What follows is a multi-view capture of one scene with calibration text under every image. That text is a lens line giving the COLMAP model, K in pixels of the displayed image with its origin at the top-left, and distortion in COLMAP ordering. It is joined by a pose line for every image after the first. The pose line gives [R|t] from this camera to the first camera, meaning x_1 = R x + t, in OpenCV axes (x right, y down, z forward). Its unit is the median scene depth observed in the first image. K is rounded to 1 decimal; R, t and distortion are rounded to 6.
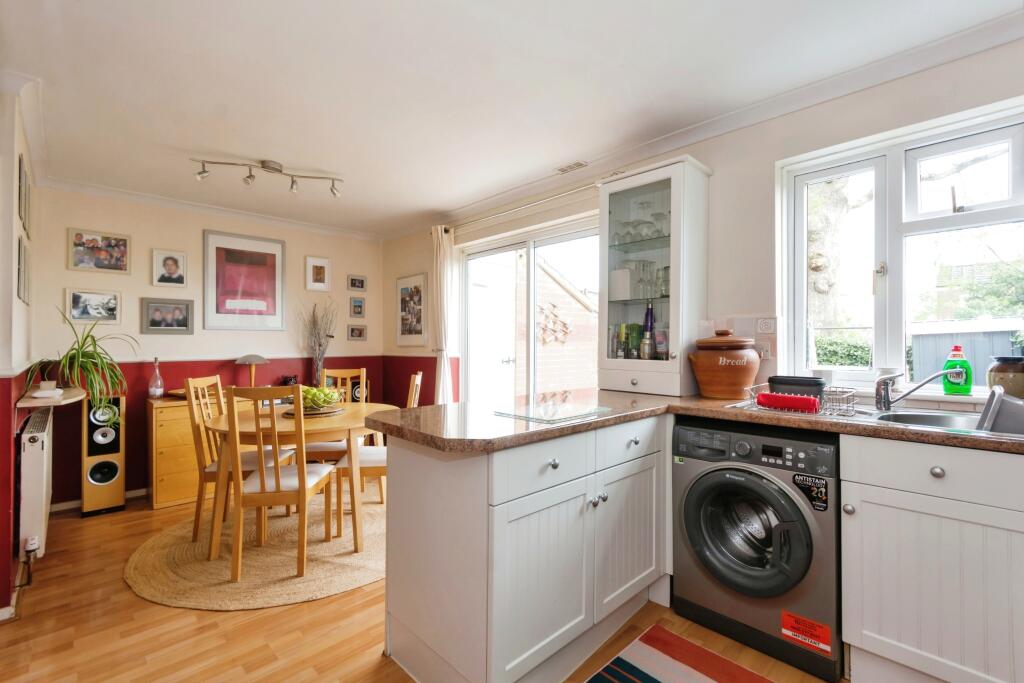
lens RADIAL K [[443.2, 0, 513.7], [0, 443.2, 335.9], [0, 0, 1]] dist [0.001611, -0.000370]
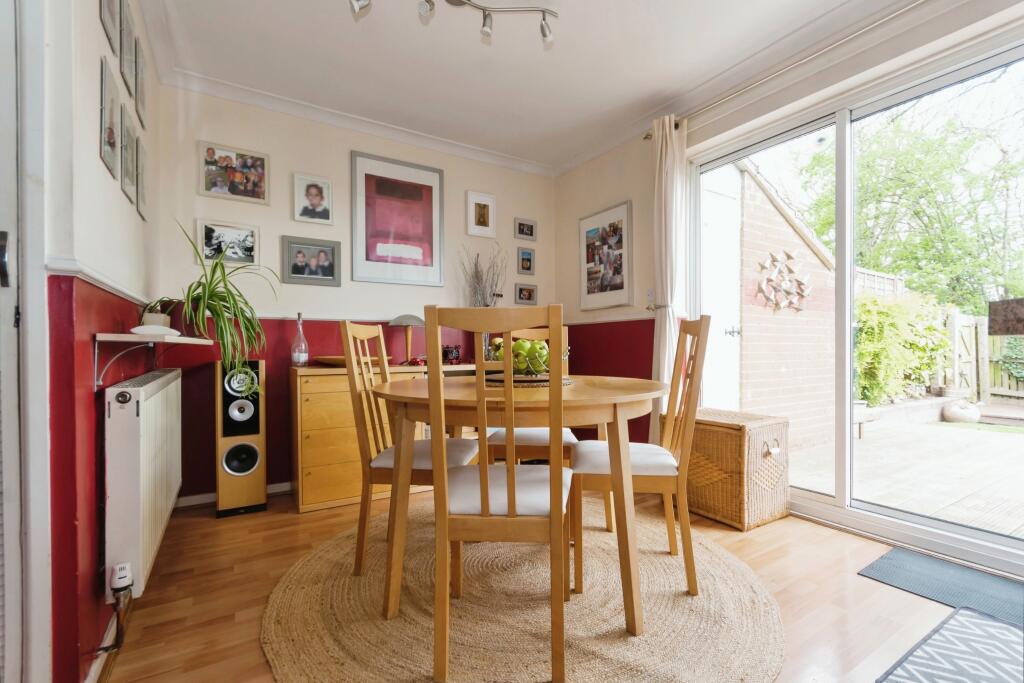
lens RADIAL K [[451.9, 0, 518.6], [0, 451.9, 346.6], [0, 0, 1]] dist [0.000382, 0.000020]
pose [[0.976067, -0.000112, -0.217469, -0.274810], [0.003854, 0.999852, 0.016780, 0.097686], [0.217434, -0.017217, 0.975923, 0.329080]]
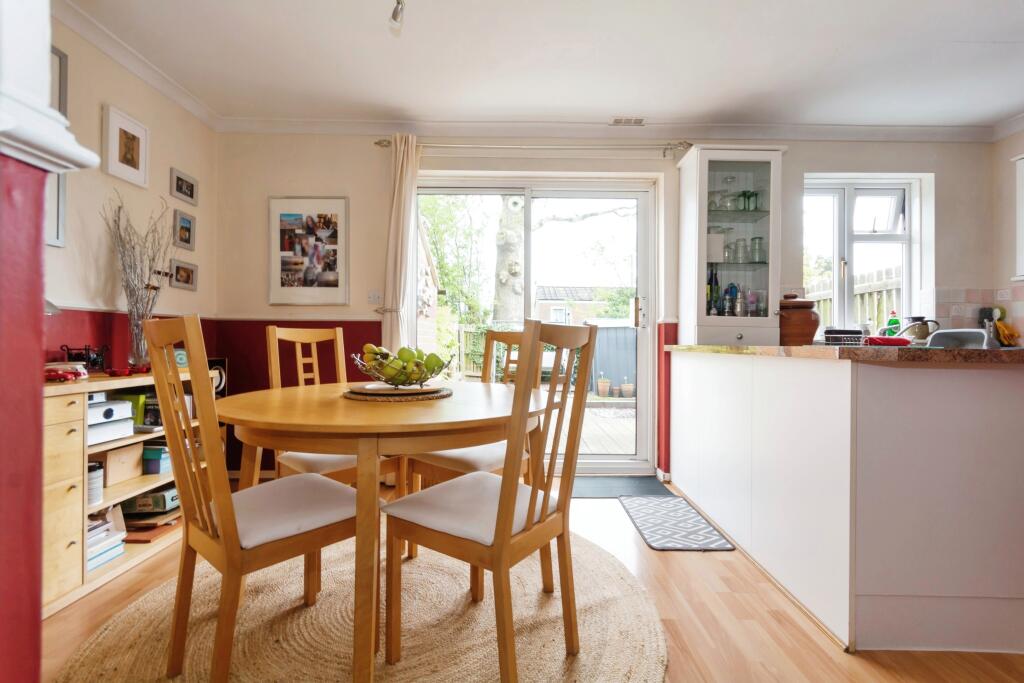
lens RADIAL K [[443.2, 0, 513.7], [0, 443.2, 335.9], [0, 0, 1]] dist [0.001611, -0.000370]
pose [[0.705288, 0.020463, 0.708626, -0.636271], [-0.024326, 0.999693, -0.004657, 0.085752], [-0.708504, -0.013953, 0.705569, 0.430686]]
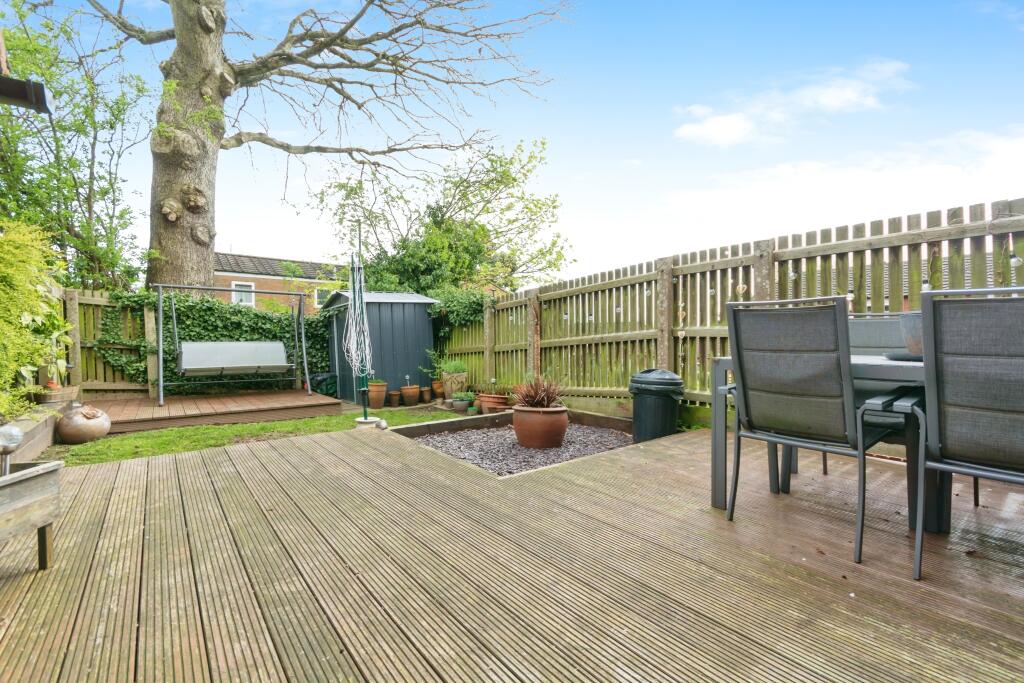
lens RADIAL K [[451.9, 0, 518.6], [0, 451.9, 346.6], [0, 0, 1]] dist [0.000382, 0.000020]
pose [[0.092284, -0.015739, 0.995608, -0.000579], [-0.026389, 0.999485, 0.018246, 0.145001], [-0.995383, -0.027957, 0.091821, 1.358645]]
